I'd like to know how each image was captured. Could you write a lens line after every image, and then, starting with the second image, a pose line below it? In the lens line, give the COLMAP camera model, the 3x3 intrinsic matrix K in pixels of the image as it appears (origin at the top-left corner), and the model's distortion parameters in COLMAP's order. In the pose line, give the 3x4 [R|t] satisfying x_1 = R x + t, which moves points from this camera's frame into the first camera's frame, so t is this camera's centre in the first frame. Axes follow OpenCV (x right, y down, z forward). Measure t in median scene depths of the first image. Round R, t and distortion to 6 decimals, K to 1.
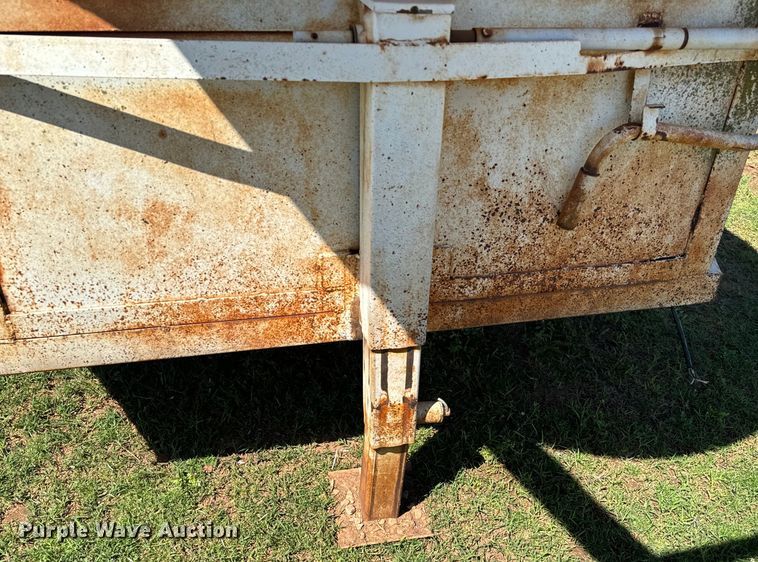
lens RADIAL K [[619.1, 0, 395.7], [0, 619.1, 328.5], [0, 0, 1]] dist [0.031349, -0.044759]
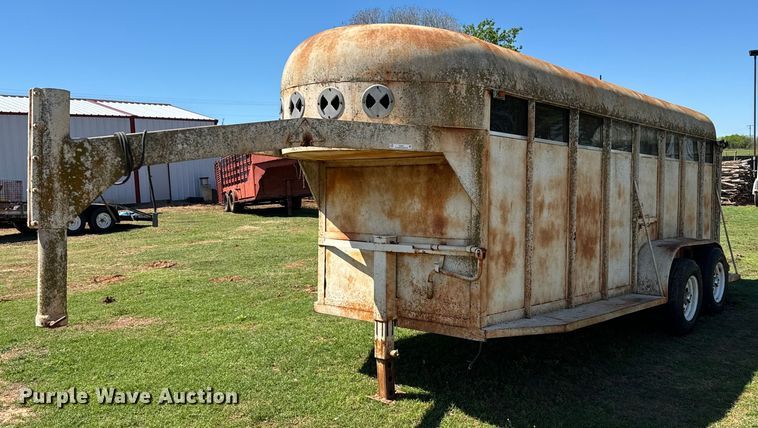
lens RADIAL K [[666.2, 0, 380.9], [0, 666.2, 217.5], [0, 0, 1]] dist [0.094813, 0.009802]
pose [[0.573792, -0.001125, -0.819000, 3.173848], [-0.441377, 0.841930, -0.310386, 0.724279], [0.689890, 0.539585, 0.482596, -1.188637]]
